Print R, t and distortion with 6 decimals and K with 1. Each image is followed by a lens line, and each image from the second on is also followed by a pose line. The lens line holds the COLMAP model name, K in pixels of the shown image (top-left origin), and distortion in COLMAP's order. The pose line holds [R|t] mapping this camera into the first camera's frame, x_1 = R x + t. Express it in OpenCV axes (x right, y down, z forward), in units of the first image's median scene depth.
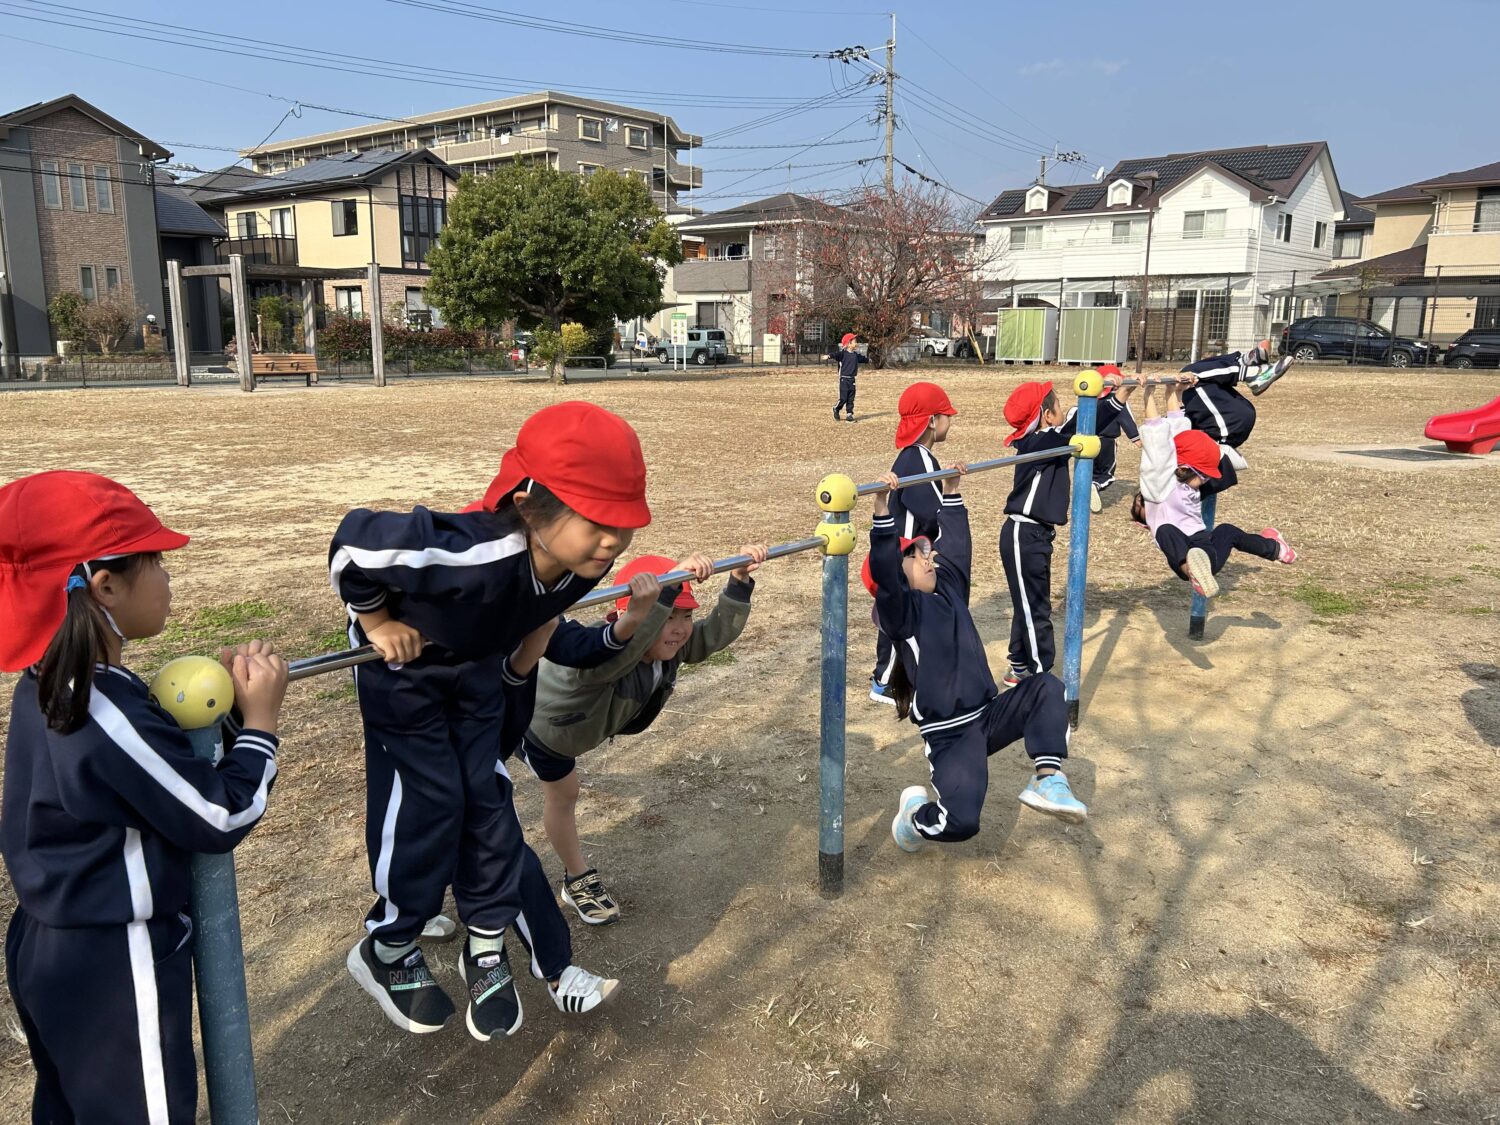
lens RADIAL K [[1150.1, 0, 750.0], [0, 1150.1, 562.5], [0, 0, 1]] dist [0.045511, -0.037597]
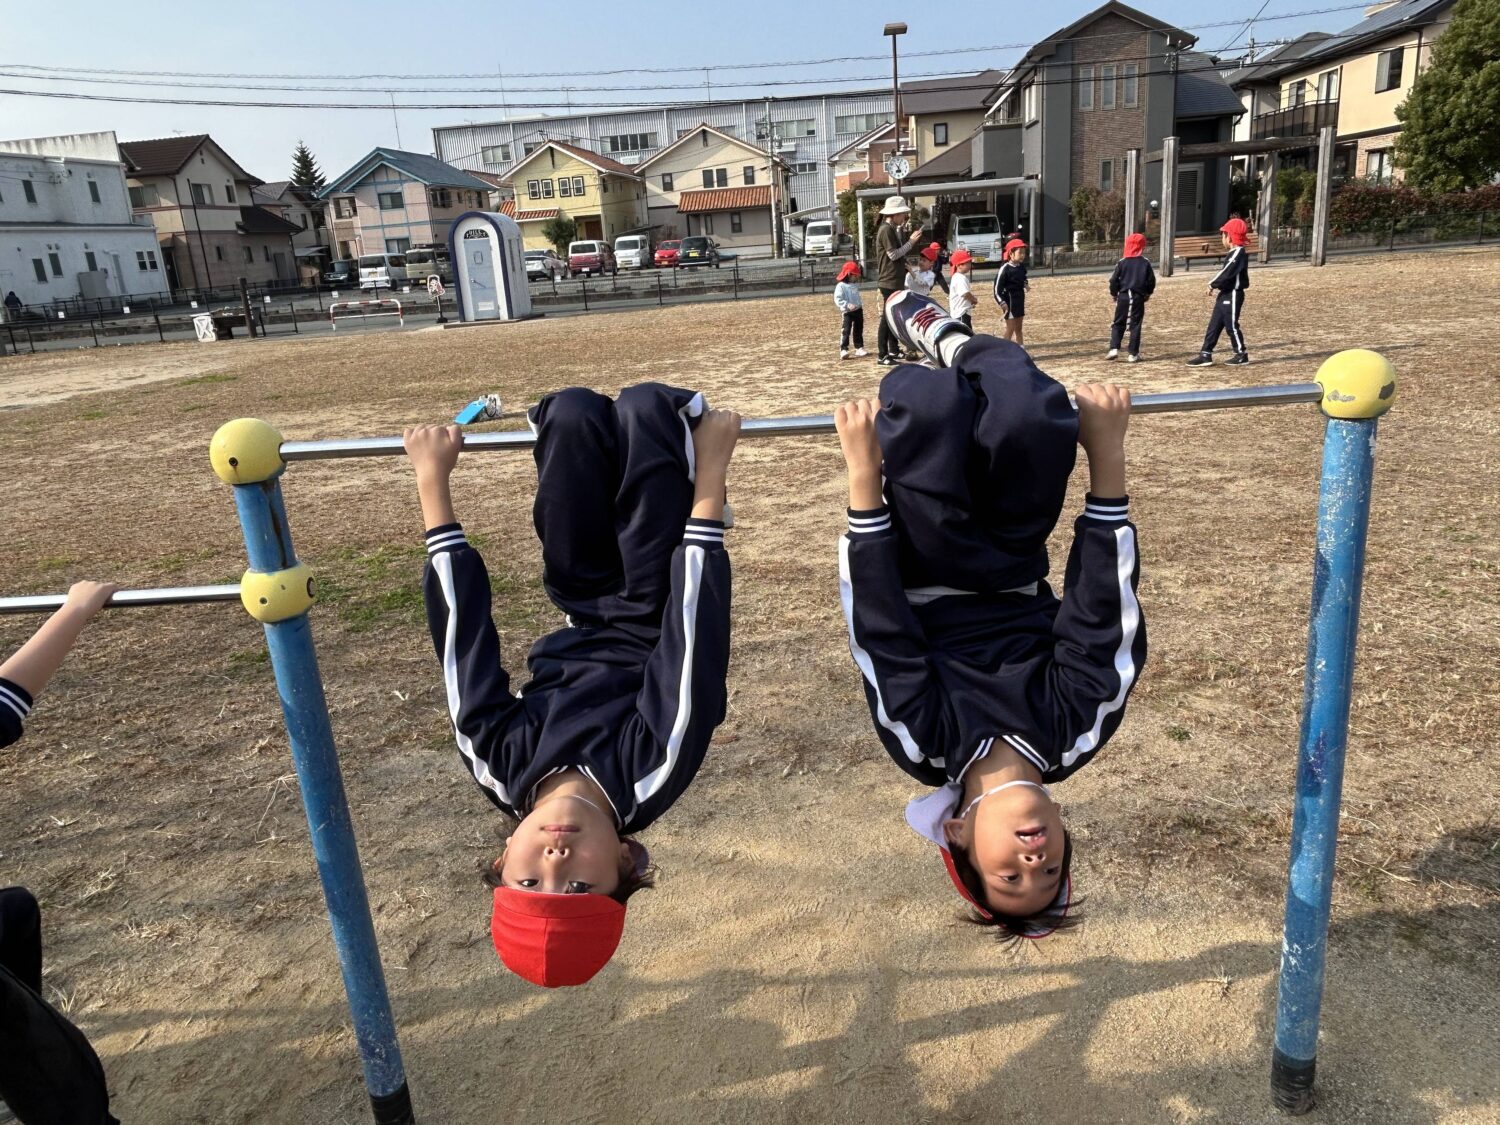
lens RADIAL K [[1056.1, 0, 745.6], [0, 1056.1, 551.8], [0, 0, 1]] dist [-0.015474, 0.015622]
pose [[0.593639, 0.181214, -0.784062, 0.071108], [-0.083493, 0.982927, 0.163961, -0.019845], [0.800388, -0.031870, 0.598634, 0.092823]]
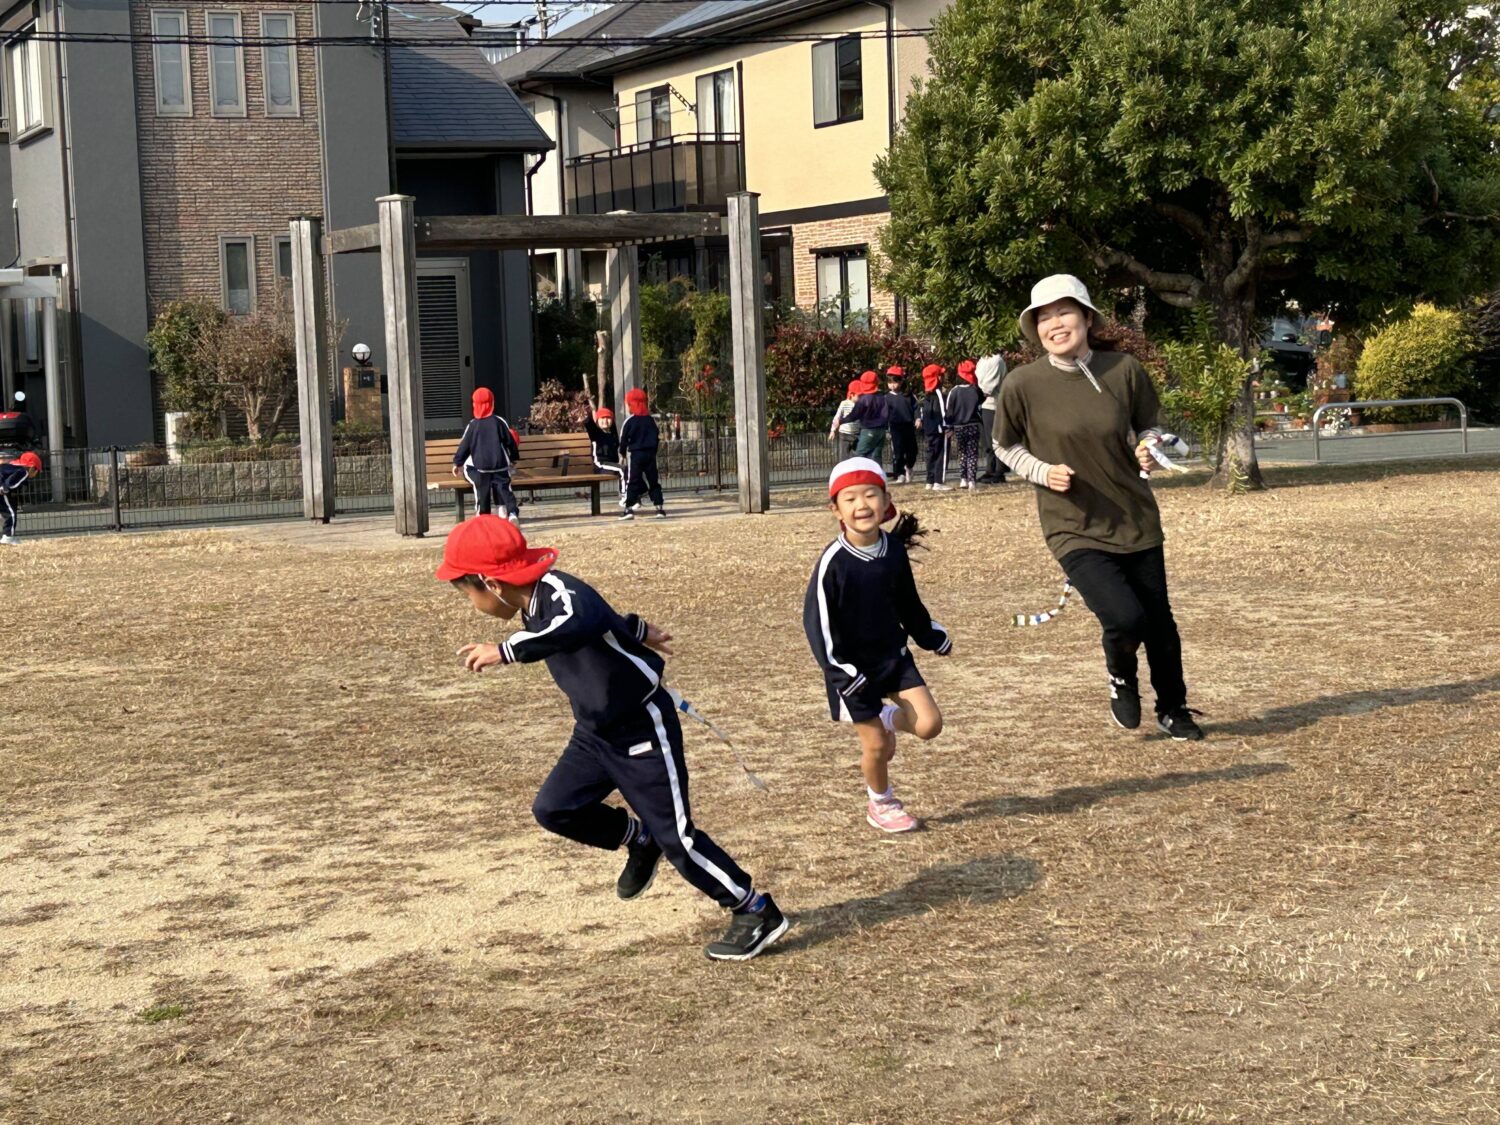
lens RADIAL K [[2868.1, 0, 750.0], [0, 2868.1, 562.5], [0, 0, 1]] dist [0.162774, -0.208221]
pose [[0.903590, -0.009567, -0.428292, 0.054301], [-0.038942, 0.993777, -0.104355, -0.026037], [0.426625, 0.110973, 0.897595, 0.110557]]
